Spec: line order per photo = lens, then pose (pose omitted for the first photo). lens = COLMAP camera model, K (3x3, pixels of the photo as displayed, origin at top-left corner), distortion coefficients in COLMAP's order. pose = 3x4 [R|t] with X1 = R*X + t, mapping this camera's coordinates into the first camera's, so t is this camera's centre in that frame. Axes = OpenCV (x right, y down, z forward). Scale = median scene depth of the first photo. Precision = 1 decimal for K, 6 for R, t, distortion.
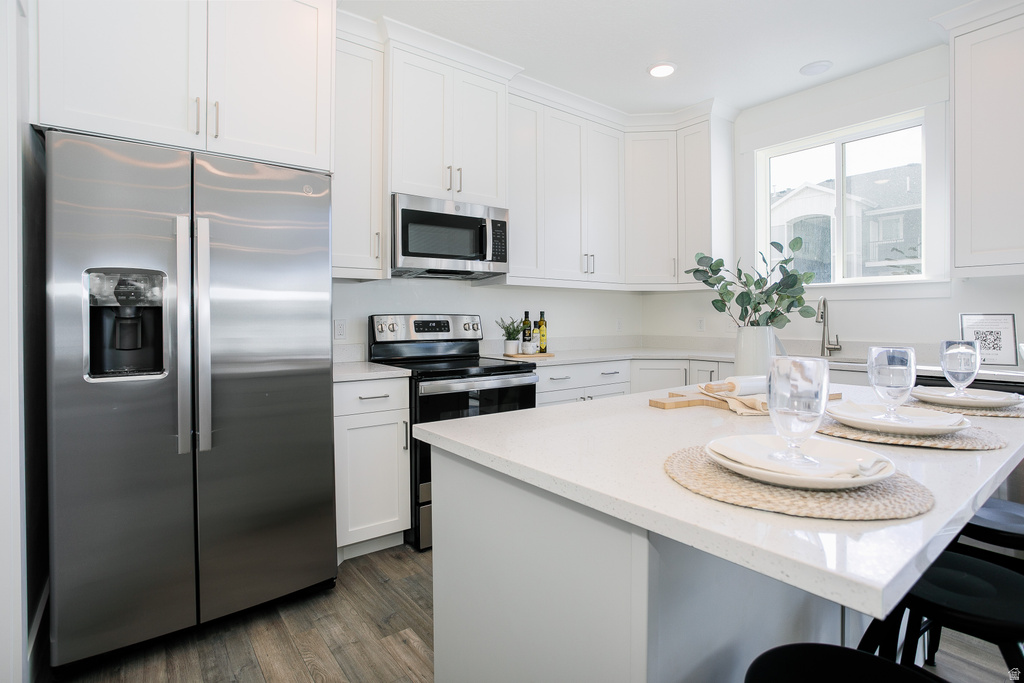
lens RADIAL K [[502.4, 0, 522.1], [0, 502.4, 320.1], [0, 0, 1]] dist [-0.026008, -0.000278]
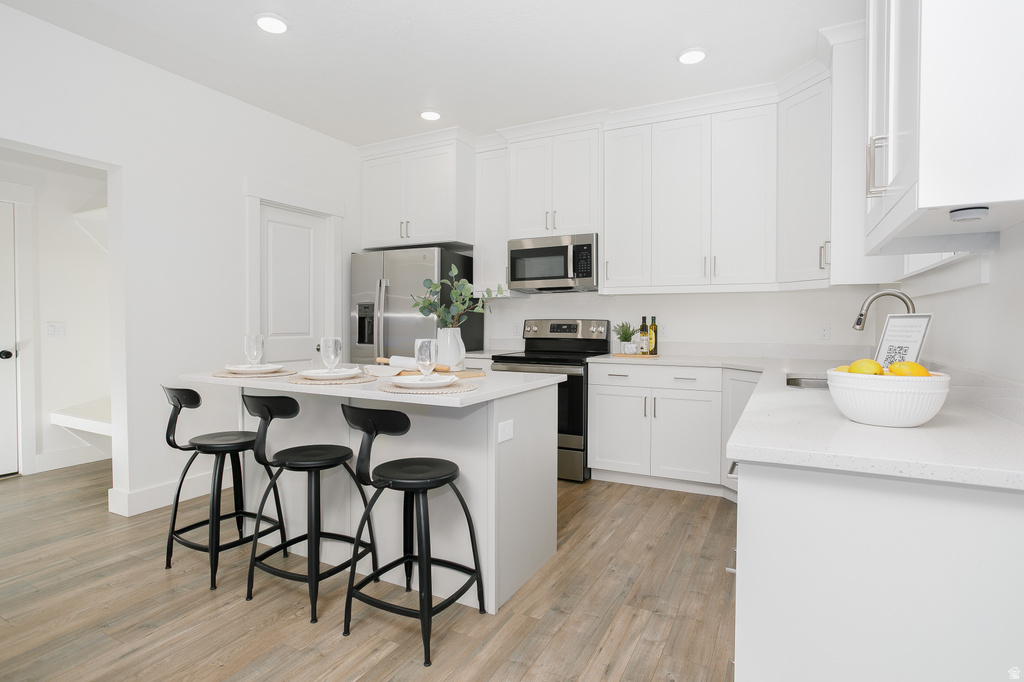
lens RADIAL K [[524.3, 0, 507.0], [0, 524.3, 335.9], [0, 0, 1]] dist [-0.011762, 0.002084]
pose [[0.430394, 0.022586, -0.902358, 1.069666], [-0.008627, 0.999744, 0.020908, 0.004799], [0.902600, -0.001214, 0.430479, 0.265359]]
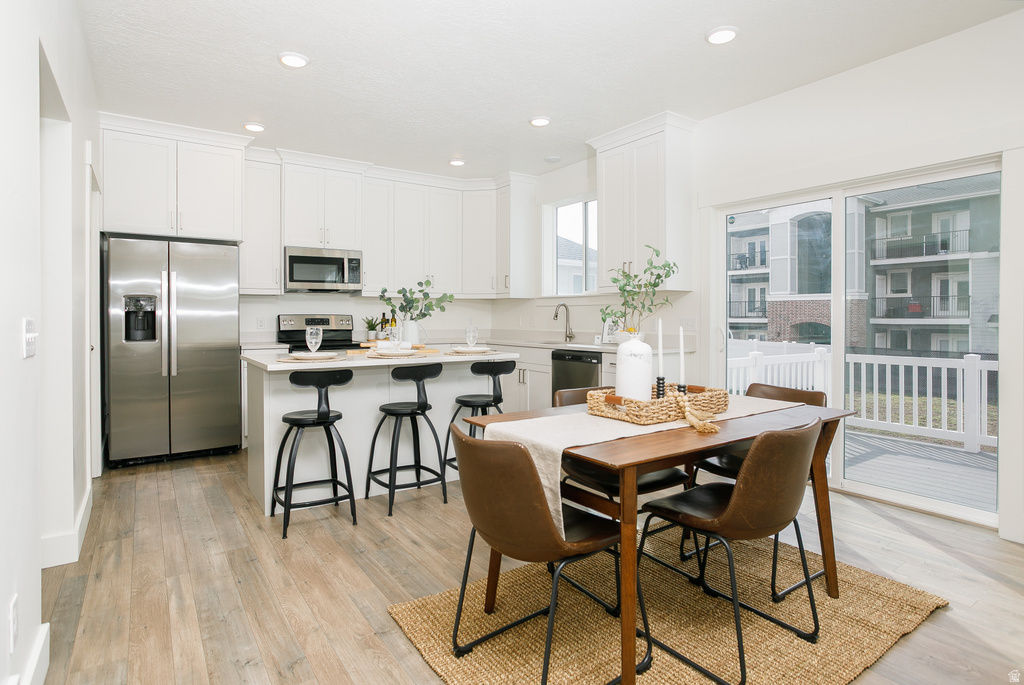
lens RADIAL K [[524.3, 0, 504.9], [0, 524.3, 319.5], [0, 0, 1]] dist [-0.011762, 0.002084]
pose [[0.997967, 0.001751, -0.063709, 0.574996], [-0.001751, 0.999998, 0.000052, 0.004377], [0.063709, 0.000059, 0.997969, -0.721906]]
